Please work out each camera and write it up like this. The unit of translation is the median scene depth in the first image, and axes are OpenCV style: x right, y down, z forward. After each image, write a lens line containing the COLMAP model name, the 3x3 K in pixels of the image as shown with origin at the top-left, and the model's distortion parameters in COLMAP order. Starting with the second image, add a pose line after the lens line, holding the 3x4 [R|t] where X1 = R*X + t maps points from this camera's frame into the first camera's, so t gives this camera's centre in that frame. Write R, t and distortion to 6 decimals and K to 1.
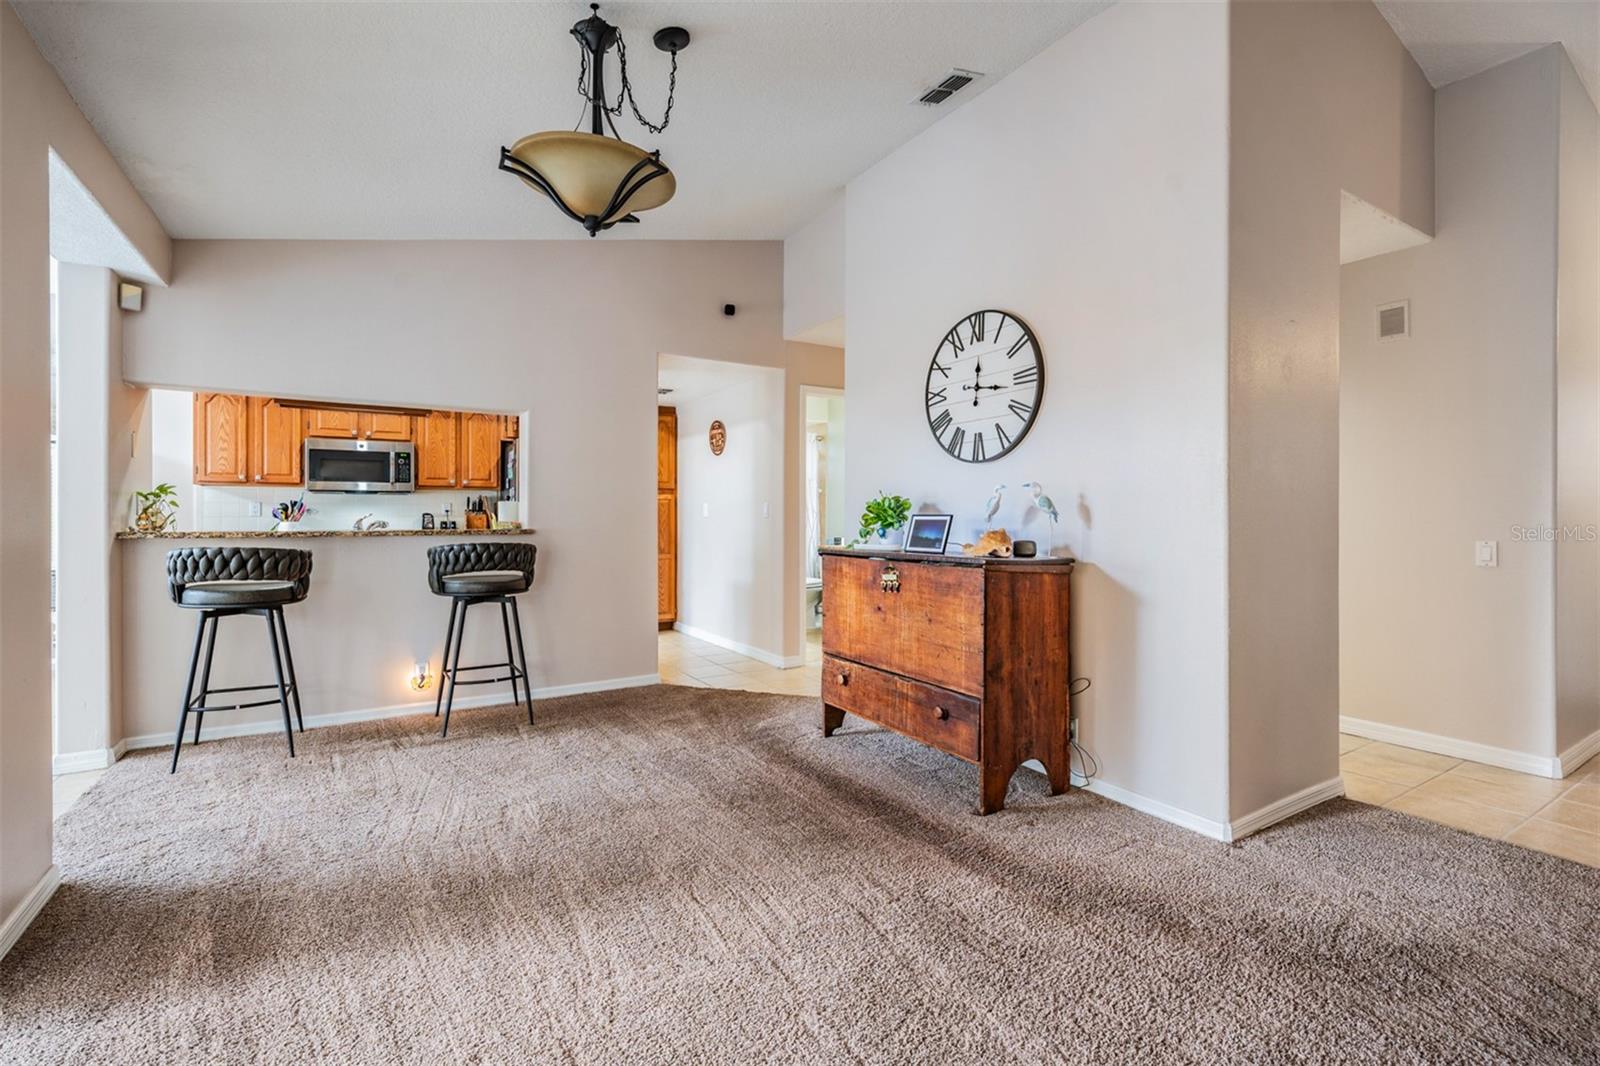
lens RADIAL K [[715.4, 0, 788.4], [0, 715.4, 517.3], [0, 0, 1]] dist [0.004114, -0.001766]
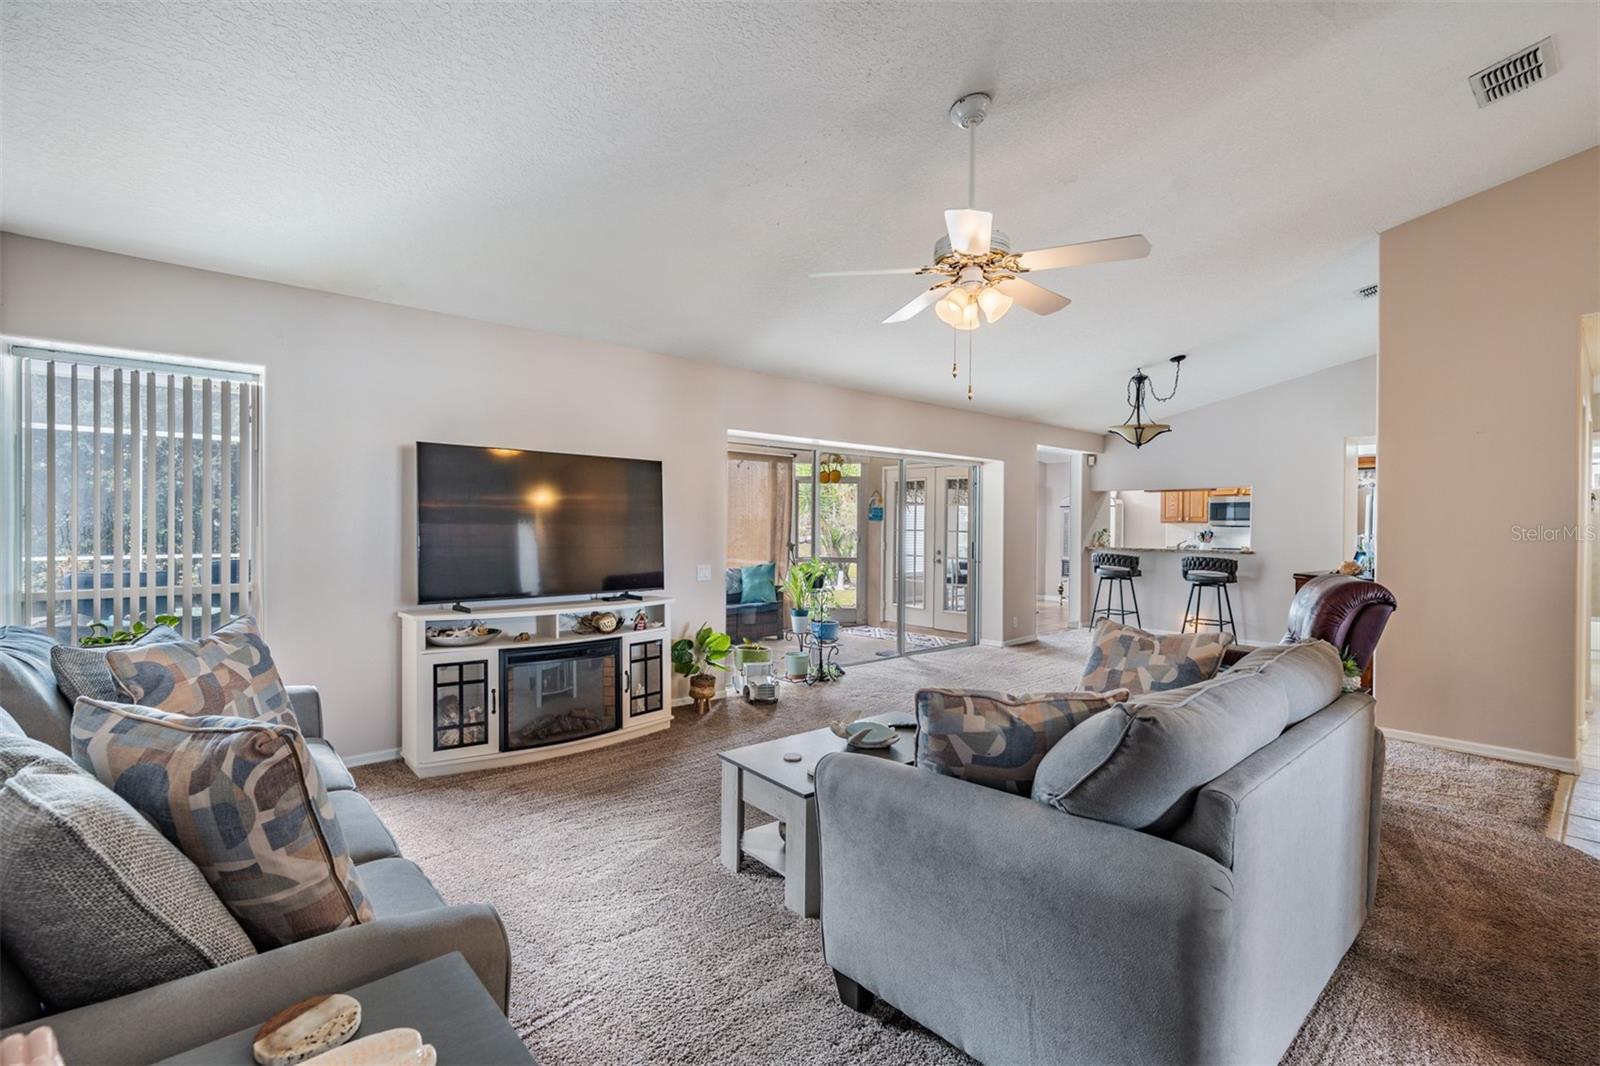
lens RADIAL K [[657.1, 0, 799.1], [0, 657.1, 527.2], [0, 0, 1]] dist [-0.010629, -0.000016]
pose [[0.138875, 0.004475, -0.990300, 1.463567], [-0.007491, 0.999966, 0.003469, -0.054658], [0.990282, 0.006936, 0.138904, -0.481625]]
